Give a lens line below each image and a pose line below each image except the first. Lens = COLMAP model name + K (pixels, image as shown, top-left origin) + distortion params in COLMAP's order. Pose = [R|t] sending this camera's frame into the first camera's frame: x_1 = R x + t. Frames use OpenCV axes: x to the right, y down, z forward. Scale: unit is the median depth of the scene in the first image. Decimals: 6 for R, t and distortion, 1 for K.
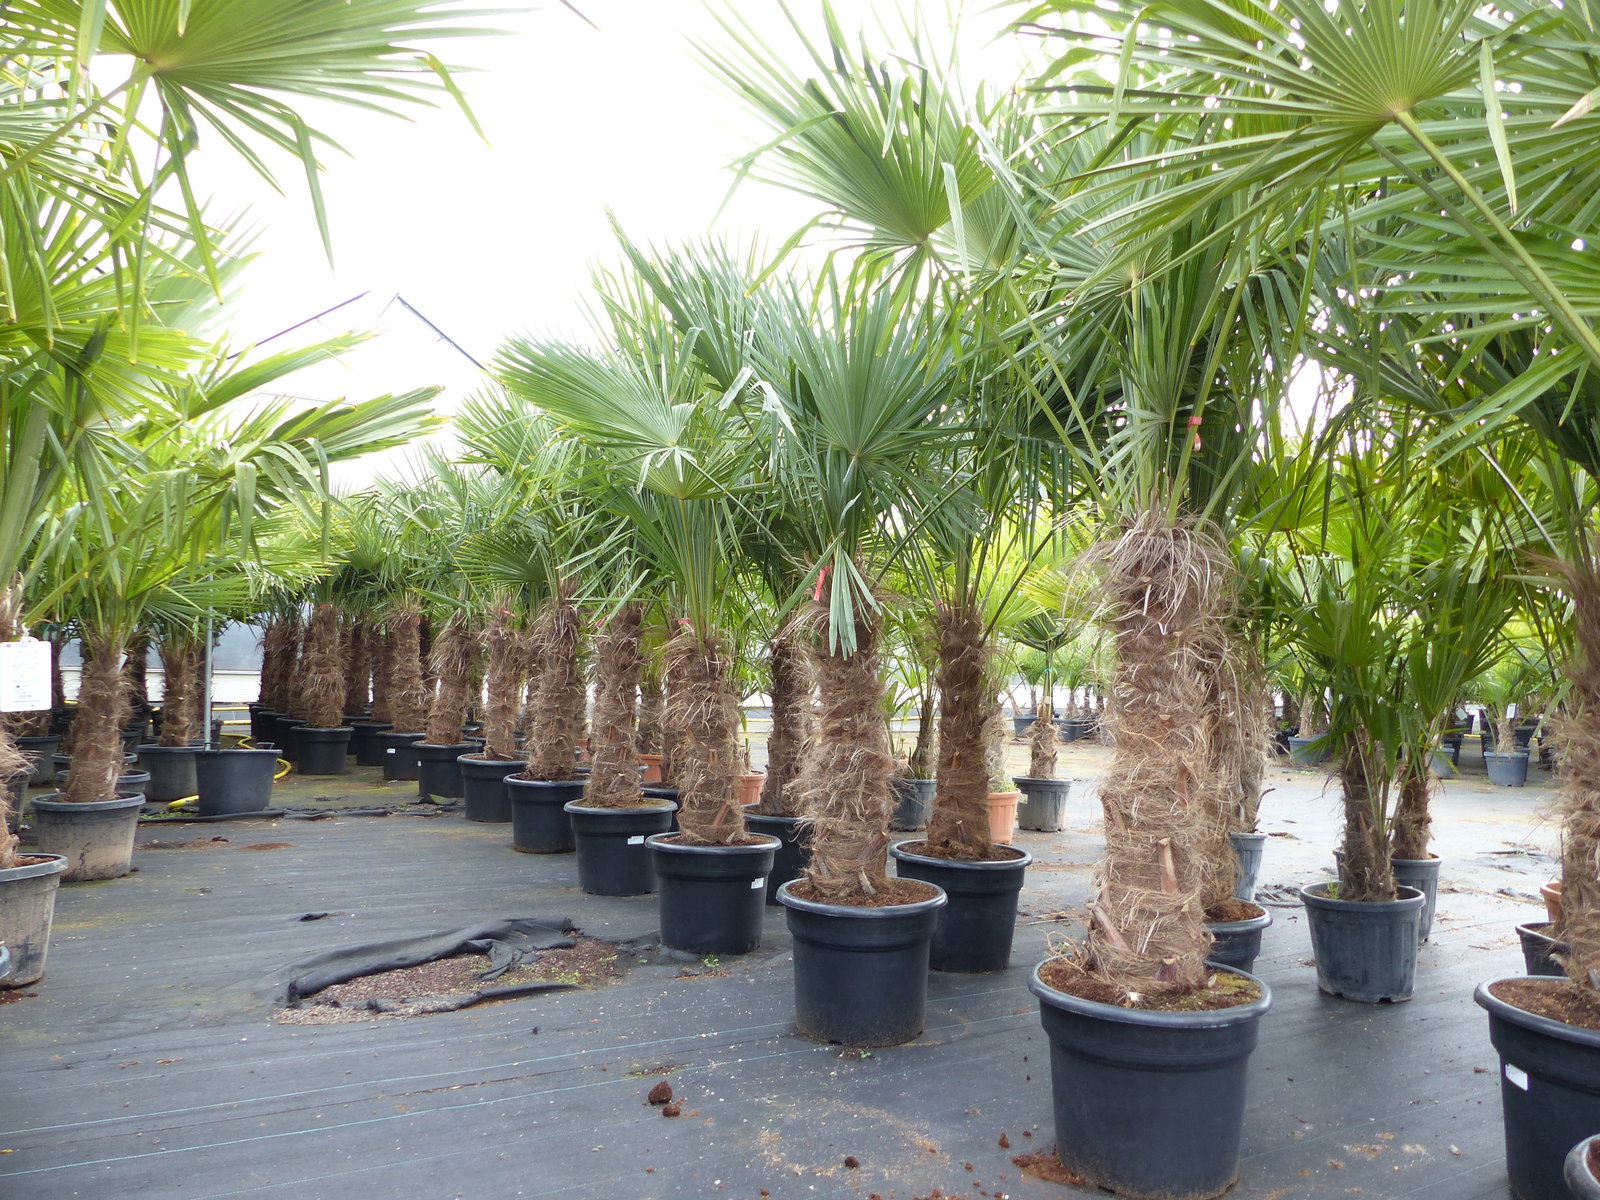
lens RADIAL K [[1187.2, 0, 830.6], [0, 1187.2, 610.4], [0, 0, 1]] dist [-0.026348, 0.006257]
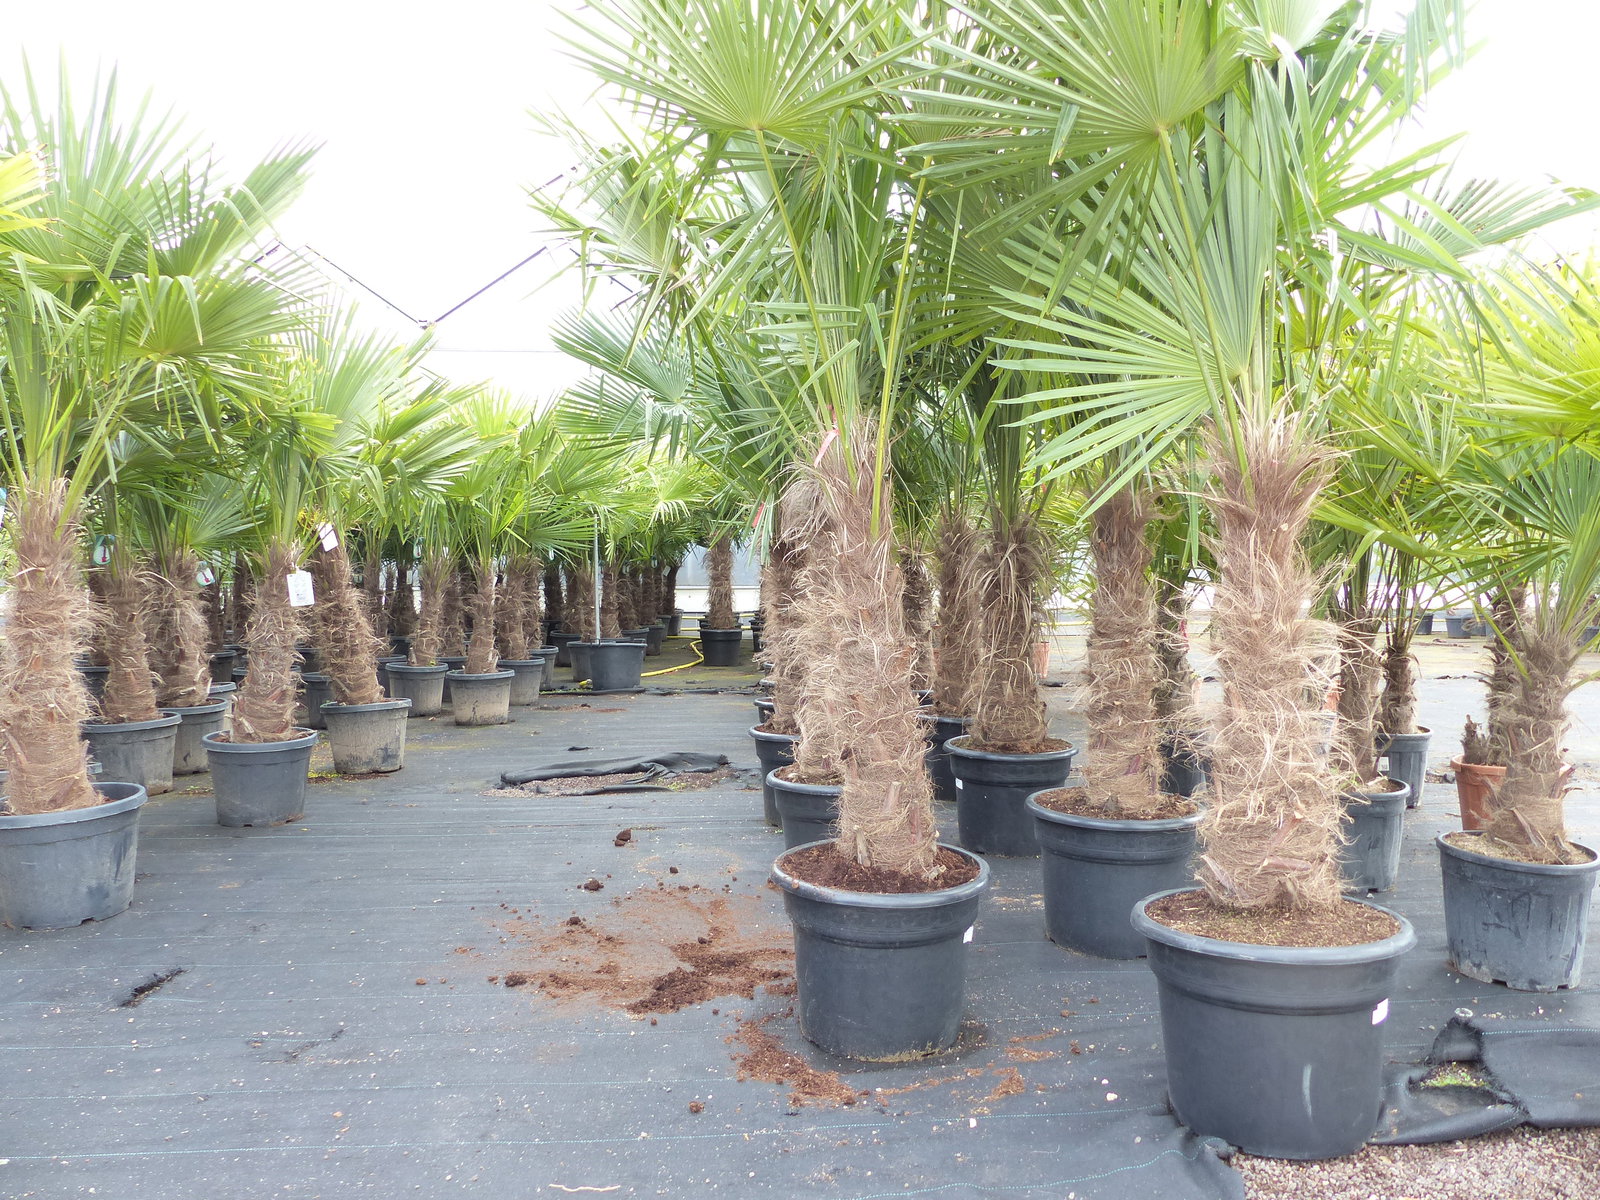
lens RADIAL K [[1214.9, 0, 808.4], [0, 1214.9, 601.7], [0, 0, 1]] dist [-0.024848, 0.025624]
pose [[0.888375, -0.021324, -0.458622, 0.588377], [0.053803, 0.996873, 0.057868, 0.002021], [0.455954, -0.076084, 0.886745, -0.236032]]
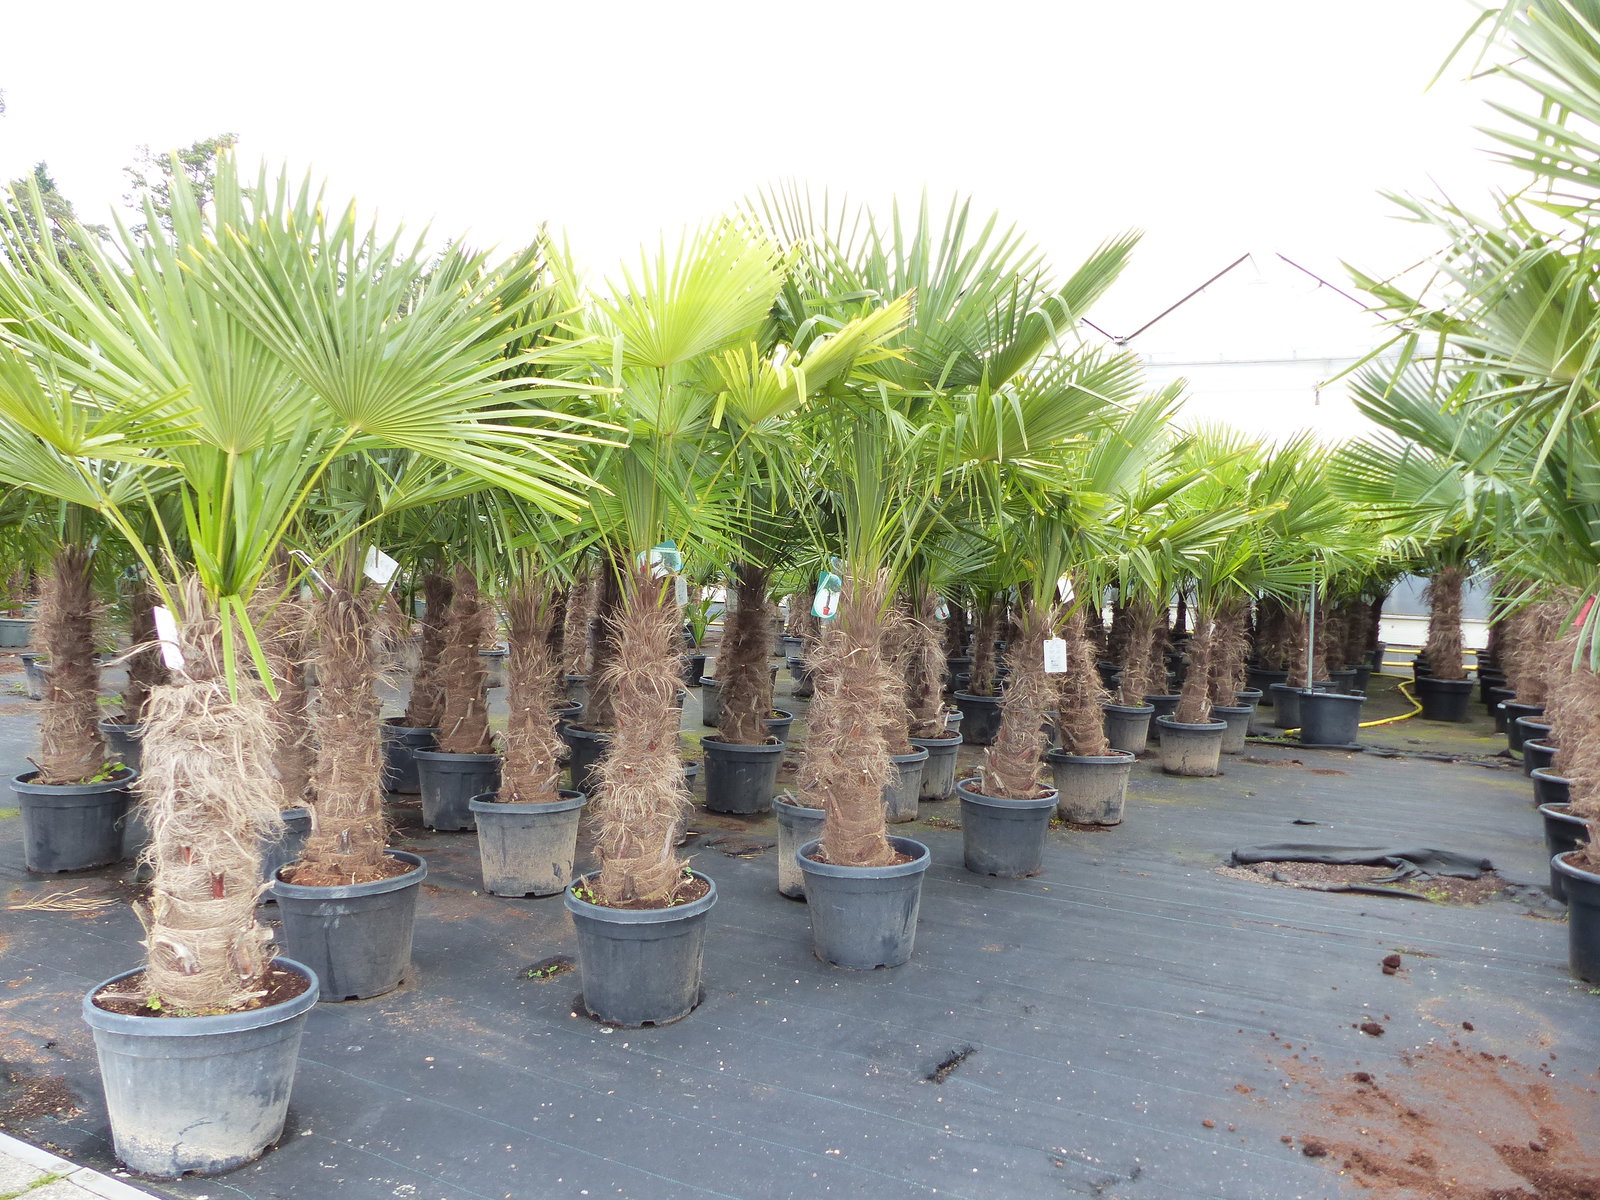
lens RADIAL K [[1214.9, 0, 808.4], [0, 1214.9, 601.7], [0, 0, 1]] dist [-0.024848, 0.025624]
pose [[0.536814, 0.022995, -0.843387, 0.495143], [0.021231, 0.998944, 0.040750, -0.078177], [0.843434, -0.039781, 0.535758, -0.271653]]
